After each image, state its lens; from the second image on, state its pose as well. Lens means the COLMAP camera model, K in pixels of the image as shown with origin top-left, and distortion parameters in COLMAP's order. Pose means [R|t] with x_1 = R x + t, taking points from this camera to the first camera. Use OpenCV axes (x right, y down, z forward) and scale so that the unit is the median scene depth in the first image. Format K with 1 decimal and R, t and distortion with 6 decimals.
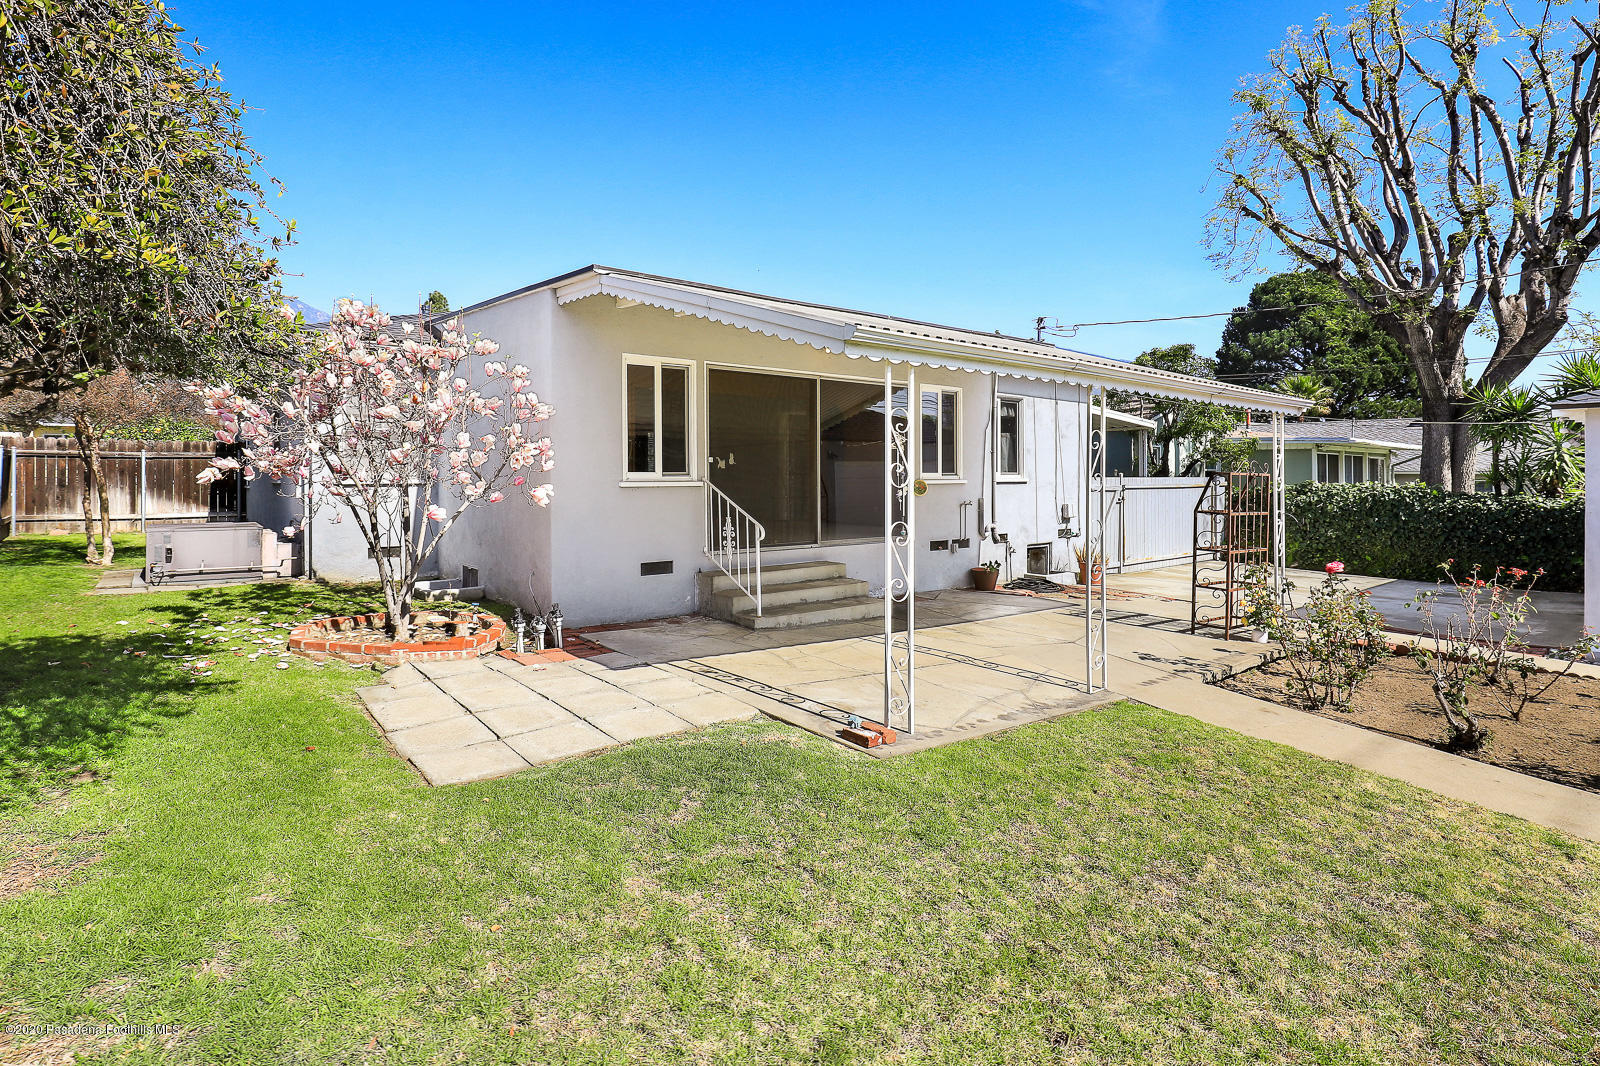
lens RADIAL K [[796.8, 0, 846.0], [0, 796.8, 502.2], [0, 0, 1]] dist [-0.019408, -0.001505]
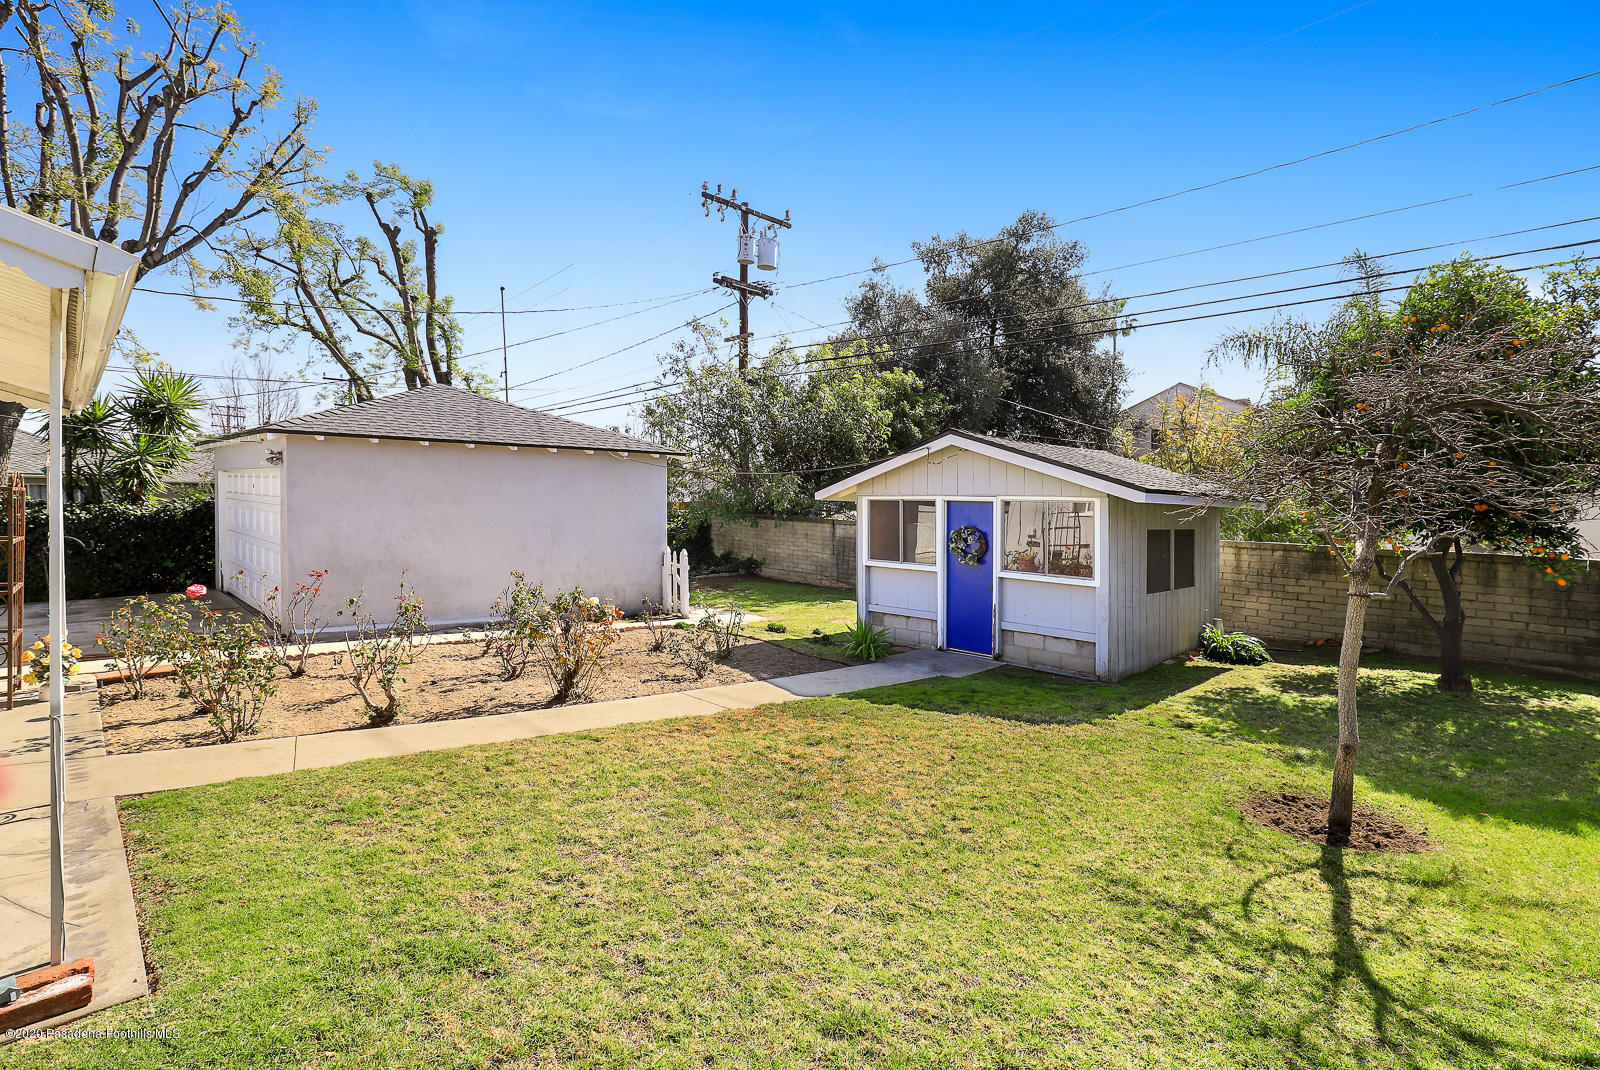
lens RADIAL K [[757.0, 0, 806.0], [0, 757.0, 526.0], [0, 0, 1]] dist [-0.001686, -0.000378]
pose [[-0.080760, -0.037265, 0.996037, -0.171803], [0.002352, 0.999291, 0.037578, -0.013662], [-0.996731, 0.005377, -0.080615, 0.177941]]
